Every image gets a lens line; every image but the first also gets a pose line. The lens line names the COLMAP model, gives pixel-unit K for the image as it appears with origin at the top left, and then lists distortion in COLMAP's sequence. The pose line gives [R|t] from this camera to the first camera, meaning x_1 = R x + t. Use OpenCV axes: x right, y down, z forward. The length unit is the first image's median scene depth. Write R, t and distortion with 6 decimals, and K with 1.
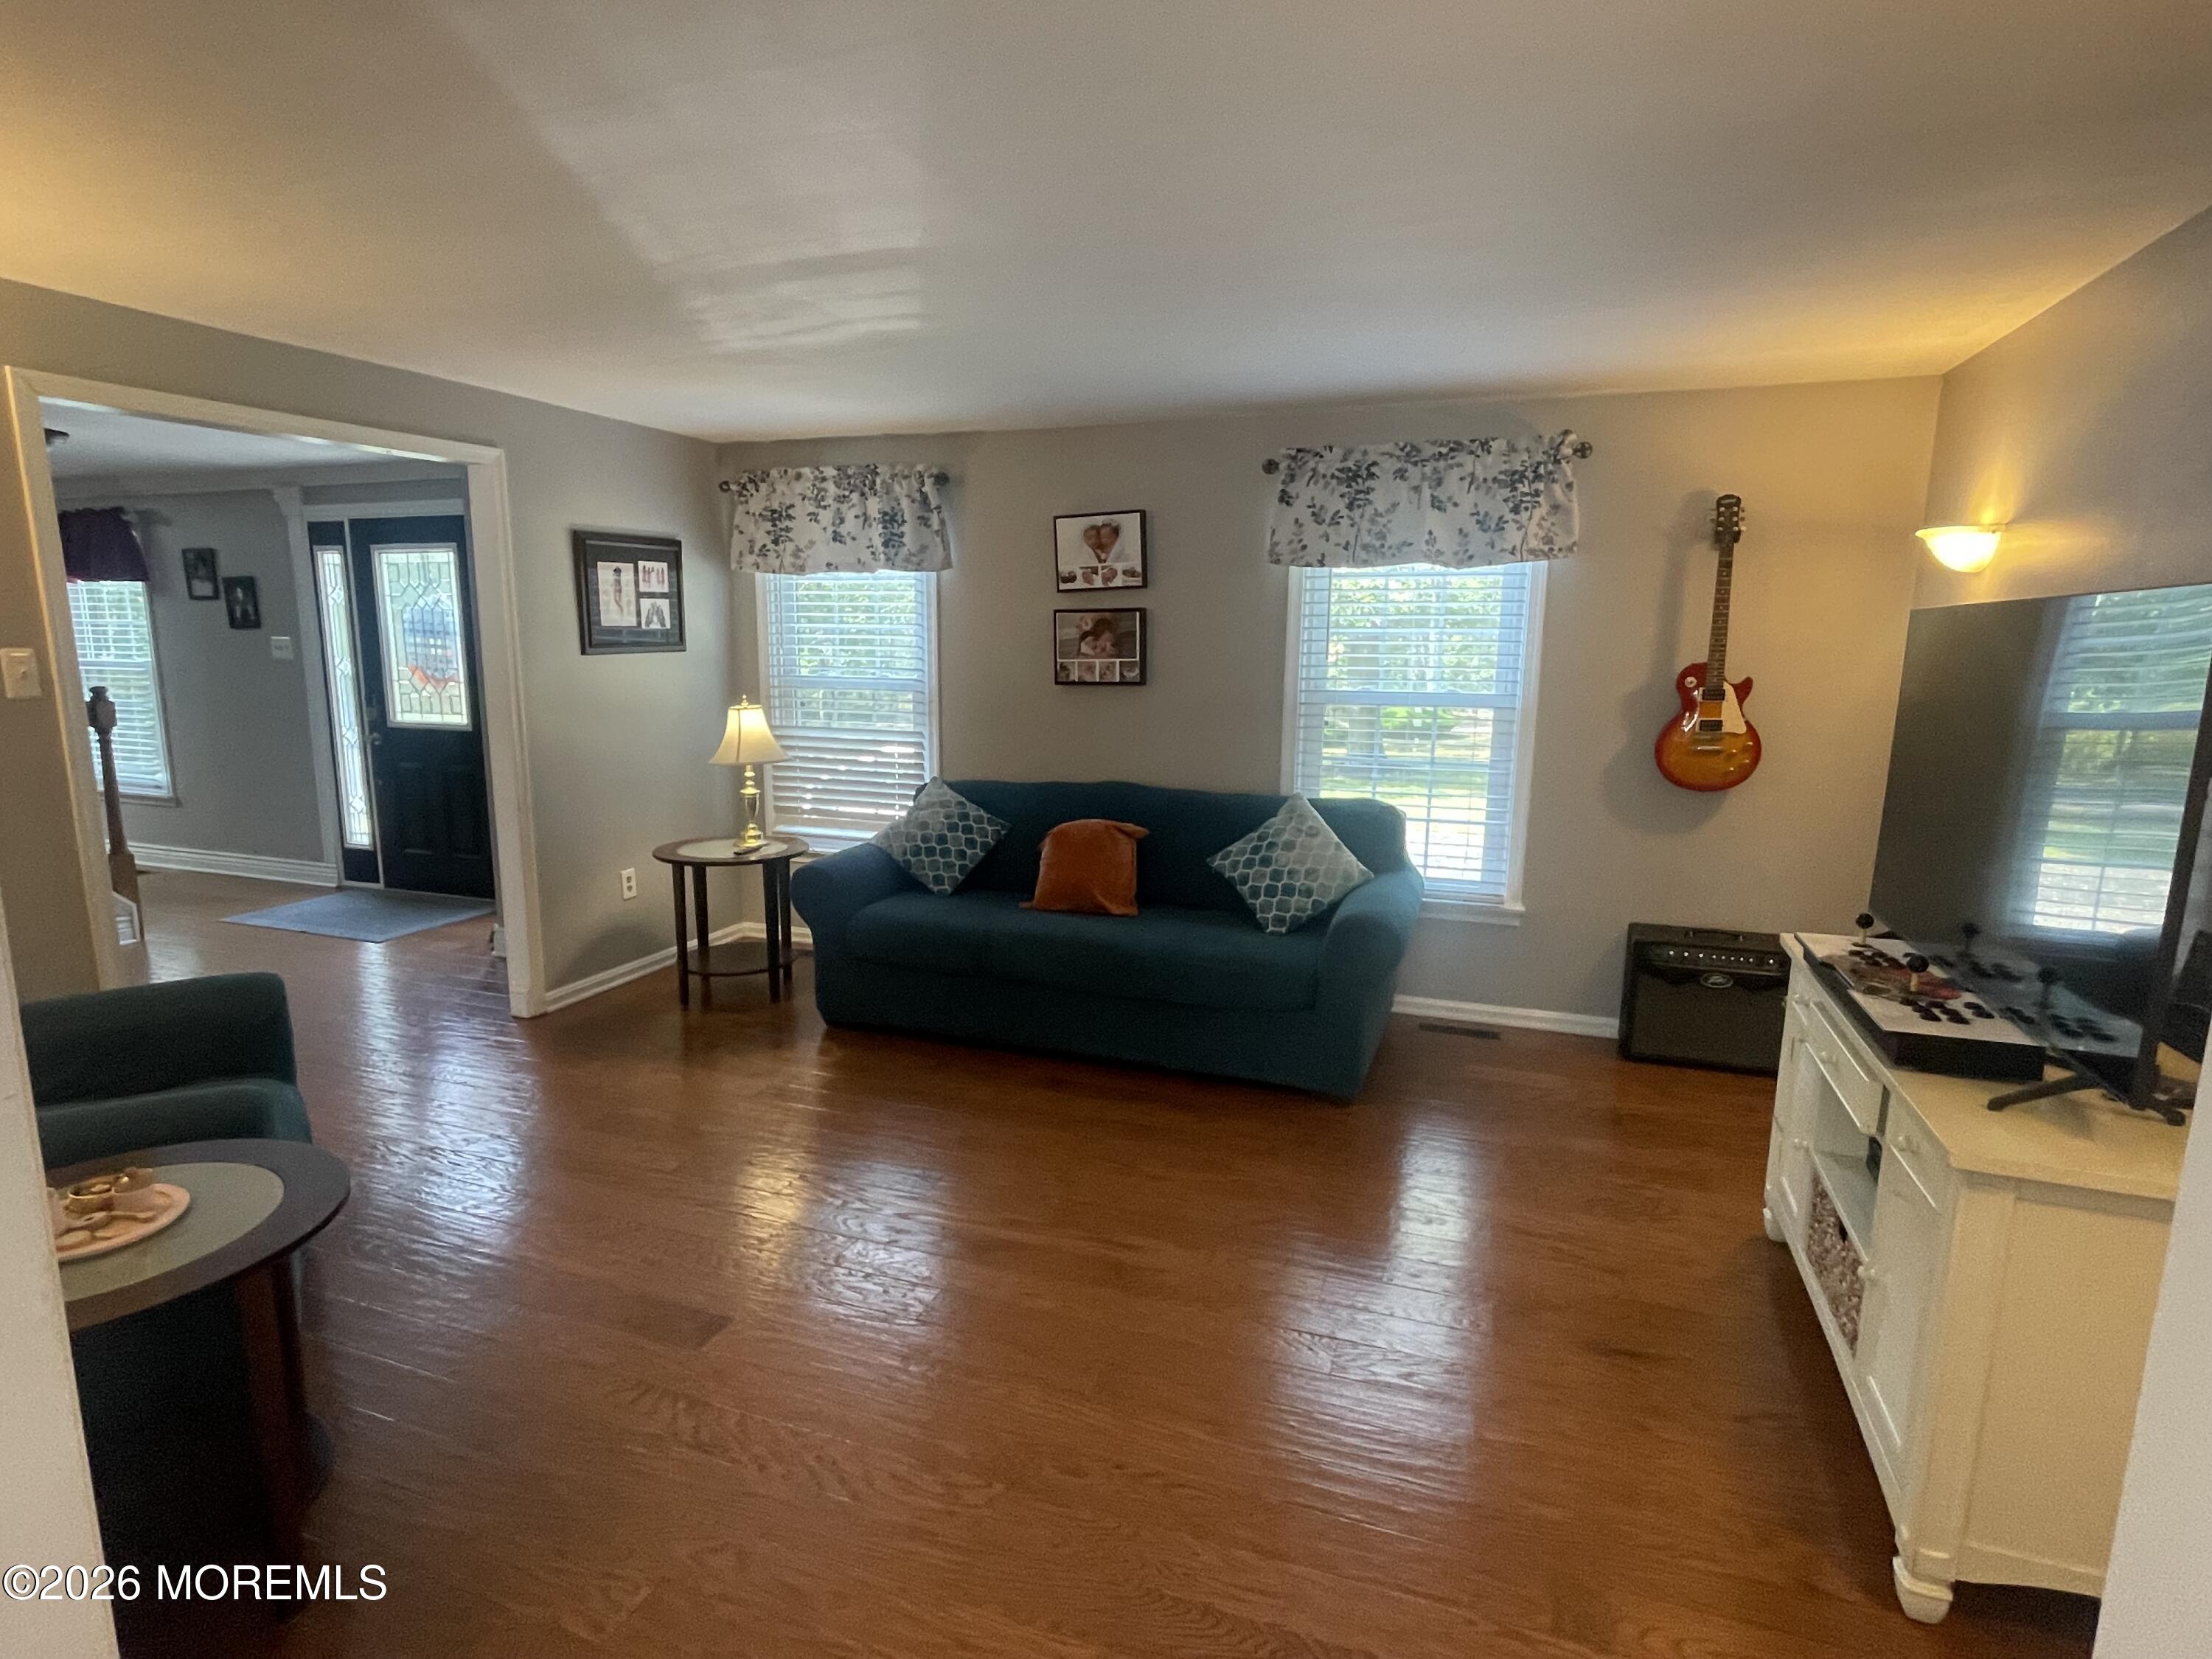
lens RADIAL K [[1176.6, 0, 1103.7], [0, 1176.6, 838.7], [0, 0, 1]] dist [-0.003472, 0.001012]
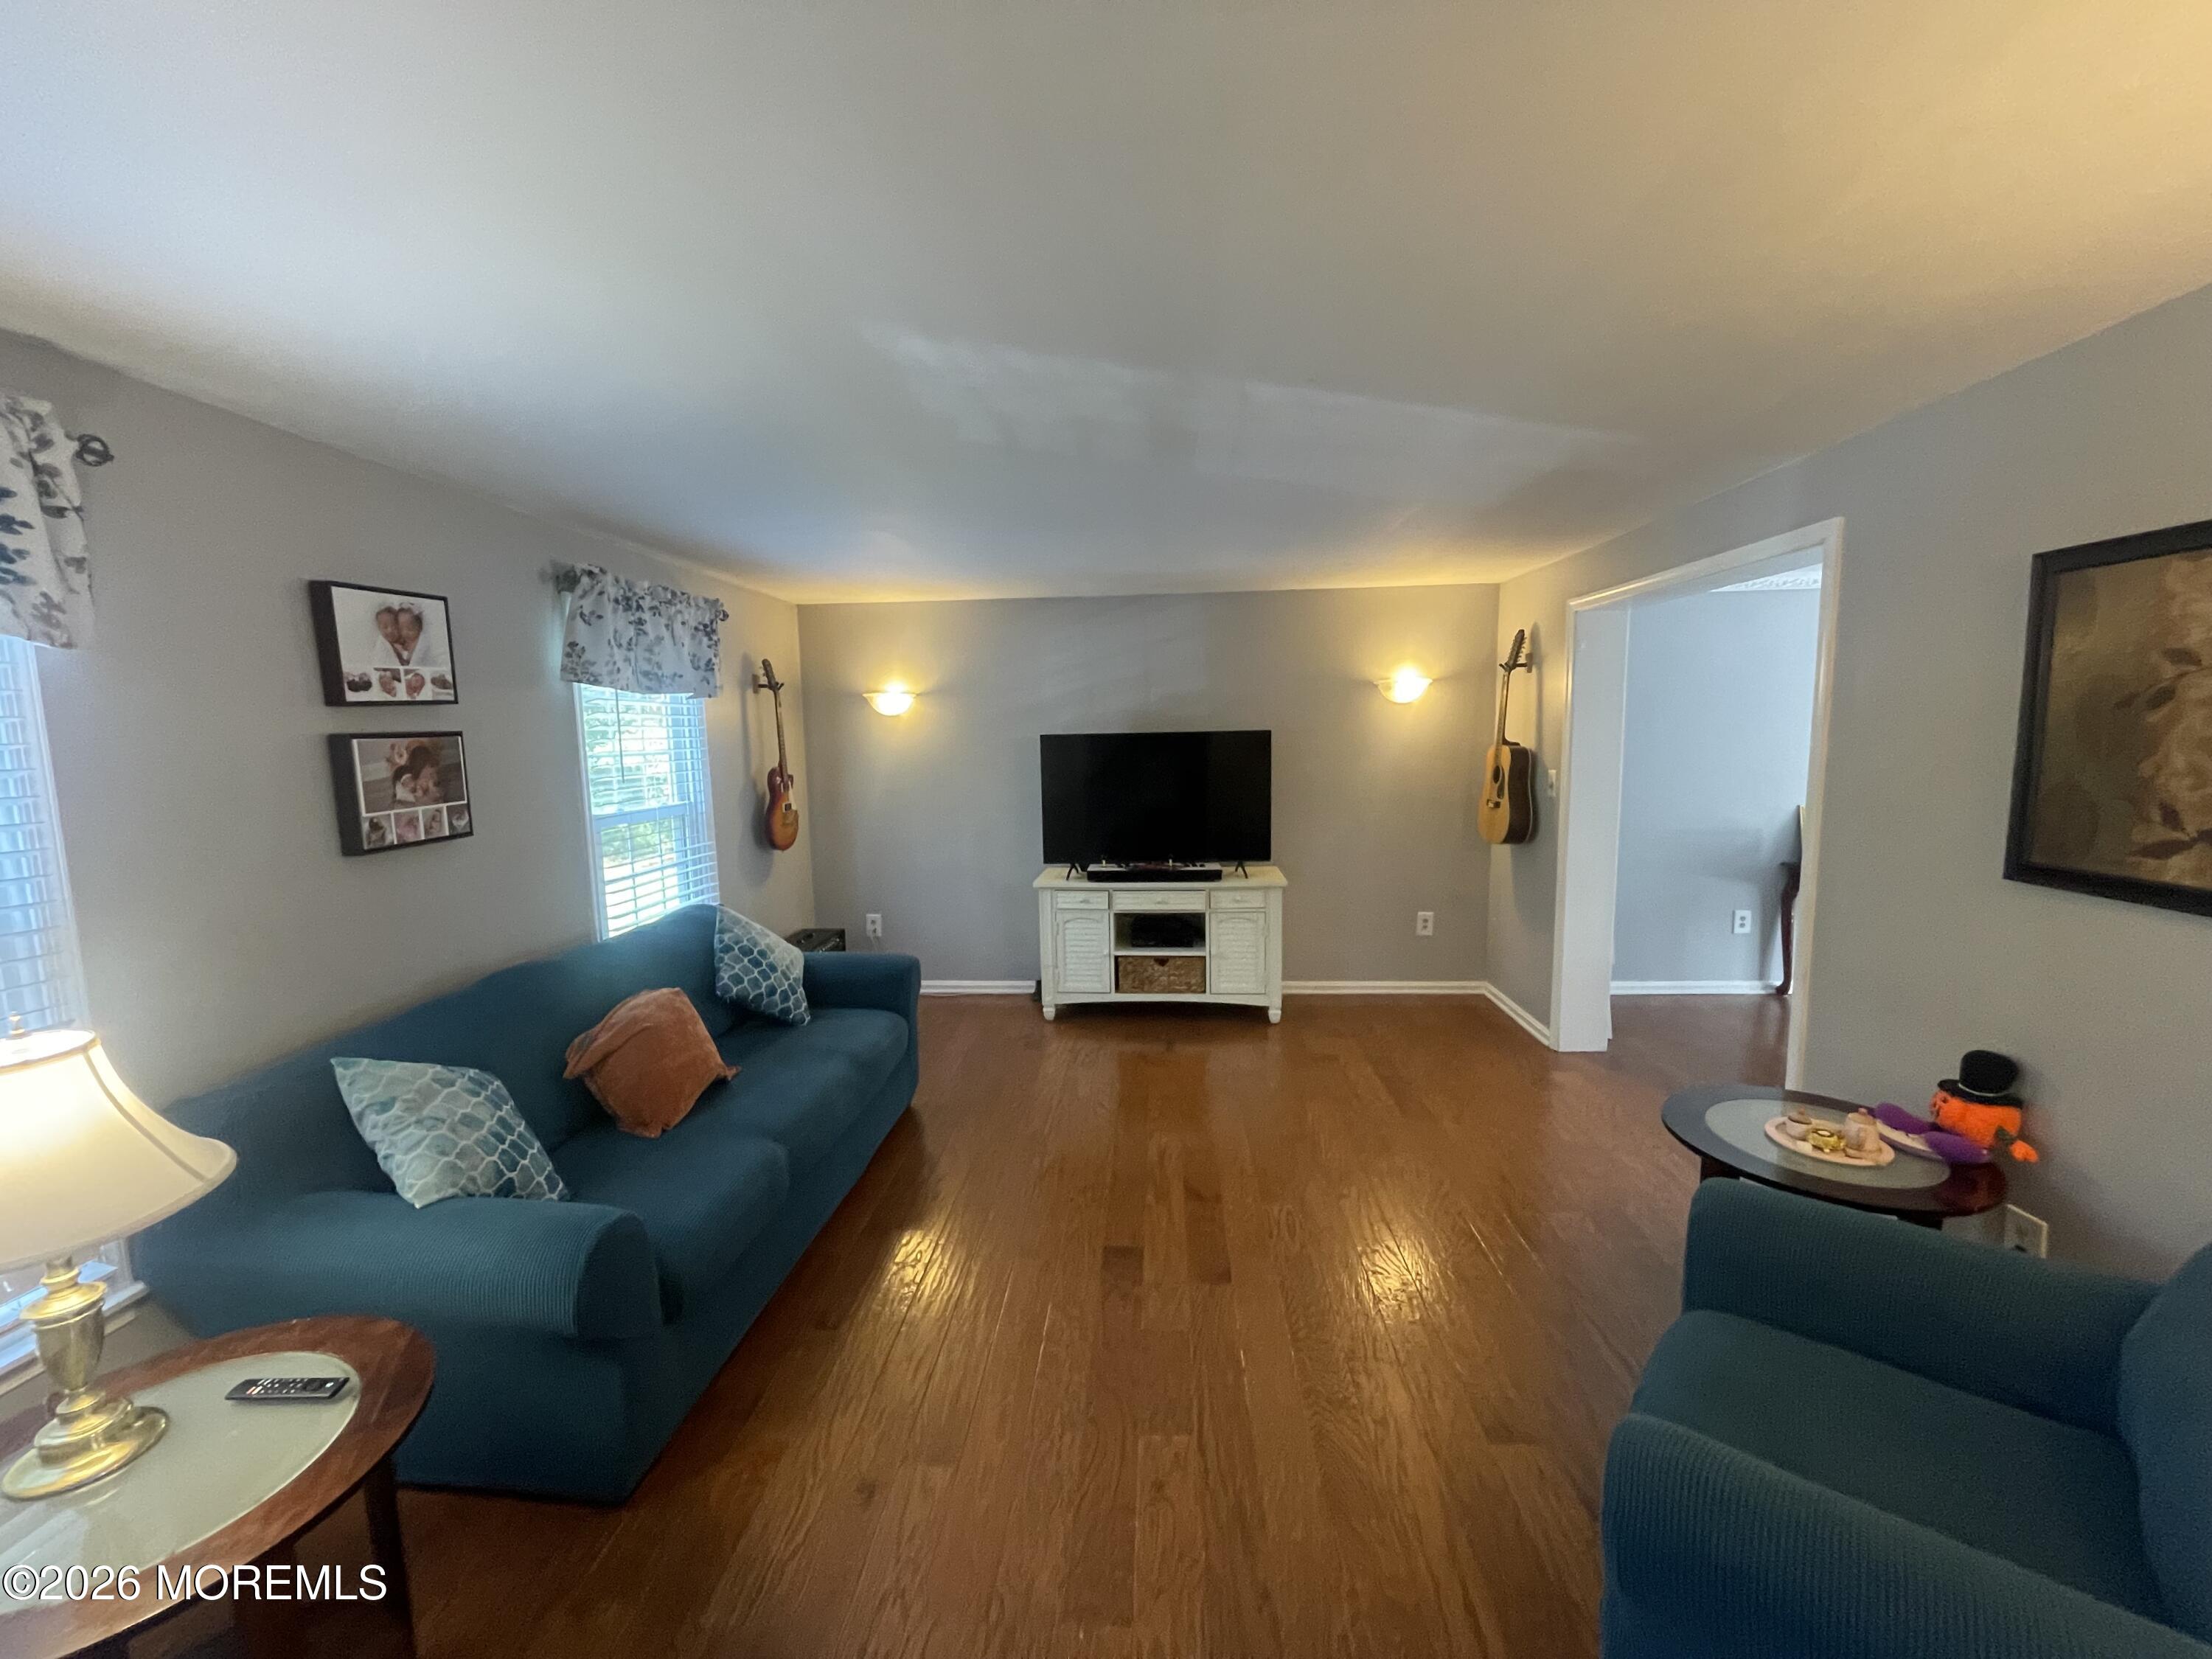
lens RADIAL K [[890.6, 0, 1097.0], [0, 890.6, 829.4], [0, 0, 1]] dist [-0.006737, -0.000684]
pose [[-0.287231, -0.103257, 0.952280, -0.604712], [0.182662, 0.970024, 0.160277, -0.152279], [-0.940284, 0.219982, -0.259759, 0.780170]]
